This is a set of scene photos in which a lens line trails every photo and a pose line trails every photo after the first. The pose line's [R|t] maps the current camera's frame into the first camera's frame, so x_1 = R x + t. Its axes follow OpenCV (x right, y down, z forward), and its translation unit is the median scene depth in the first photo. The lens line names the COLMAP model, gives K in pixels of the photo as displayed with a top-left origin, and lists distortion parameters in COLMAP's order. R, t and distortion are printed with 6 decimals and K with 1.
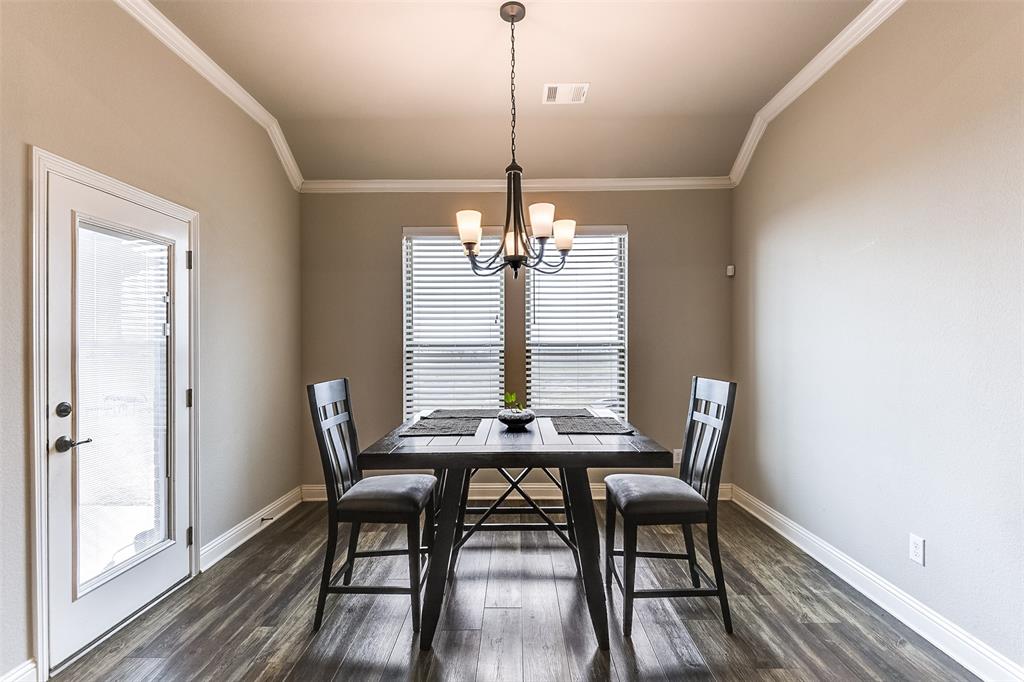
lens RADIAL K [[476.0, 0, 510.7], [0, 476.0, 344.9], [0, 0, 1]] dist [-0.000218, -0.000881]
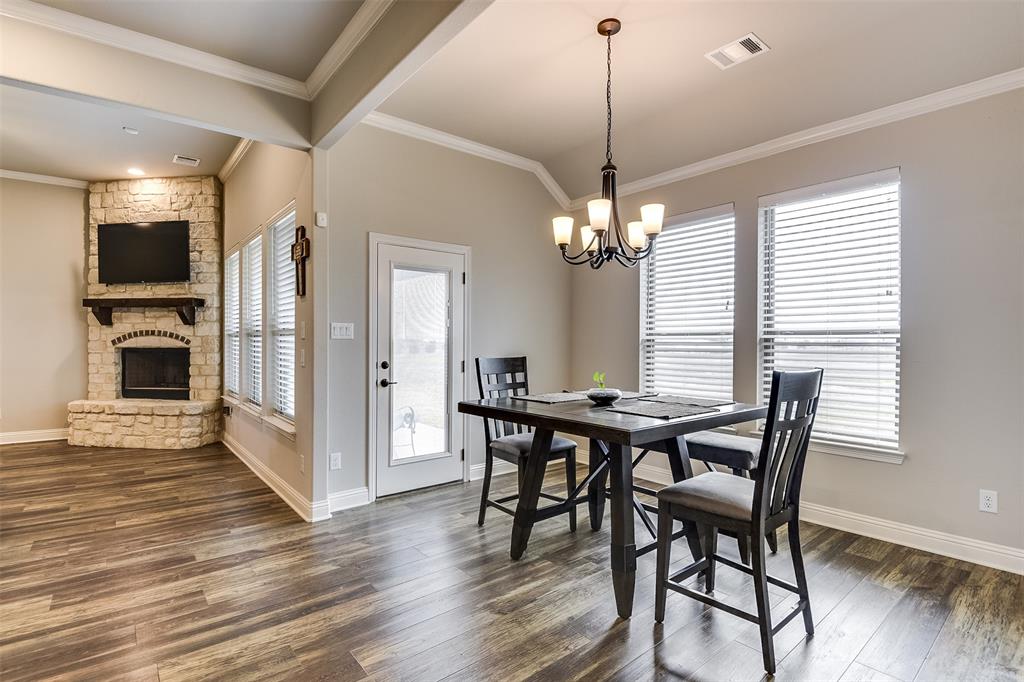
lens RADIAL K [[490.2, 0, 512.0], [0, 490.2, 341.0], [0, 0, 1]] dist [0.000012, -0.020834]
pose [[0.636099, 0.004463, -0.771595, 0.730429], [-0.005499, 0.999984, 0.001251, 0.026994], [0.771588, 0.003447, 0.636113, 0.109539]]
